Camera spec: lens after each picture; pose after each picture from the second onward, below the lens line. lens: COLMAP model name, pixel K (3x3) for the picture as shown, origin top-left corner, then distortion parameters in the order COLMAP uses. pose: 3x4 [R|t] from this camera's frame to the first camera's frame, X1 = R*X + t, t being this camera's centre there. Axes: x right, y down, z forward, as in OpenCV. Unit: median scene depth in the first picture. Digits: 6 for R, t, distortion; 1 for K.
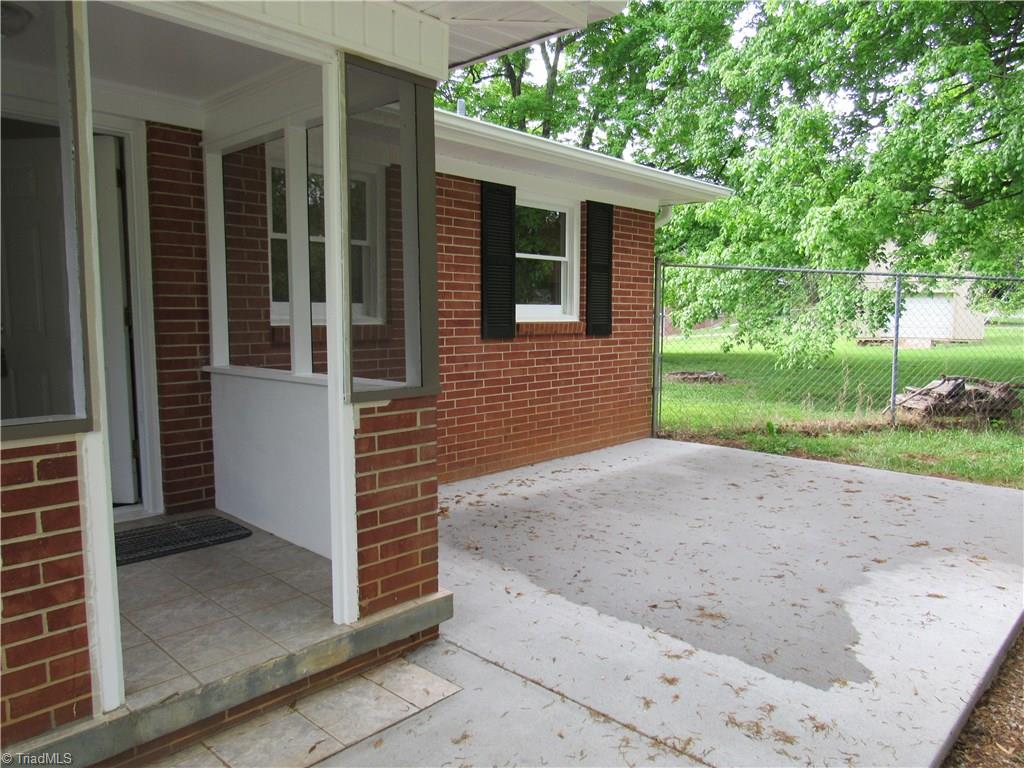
lens RADIAL K [[726.0, 0, 512.0], [0, 726.0, 384.0], [0, 0, 1]] dist [-0.041048, -0.002394]
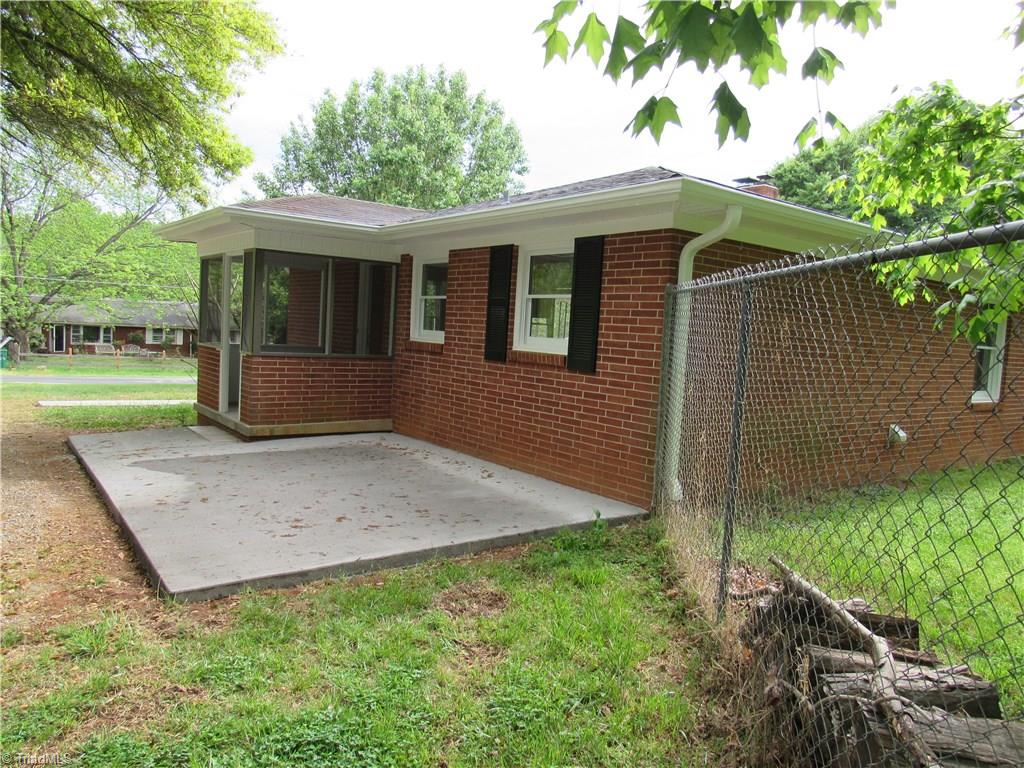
lens RADIAL K [[726.0, 0, 512.0], [0, 726.0, 384.0], [0, 0, 1]] dist [-0.041048, -0.002394]
pose [[-0.167781, 0.059864, -0.984005, 1.123894], [-0.155273, 0.984091, 0.086345, -0.122616], [0.973519, 0.167276, -0.155816, 1.087845]]
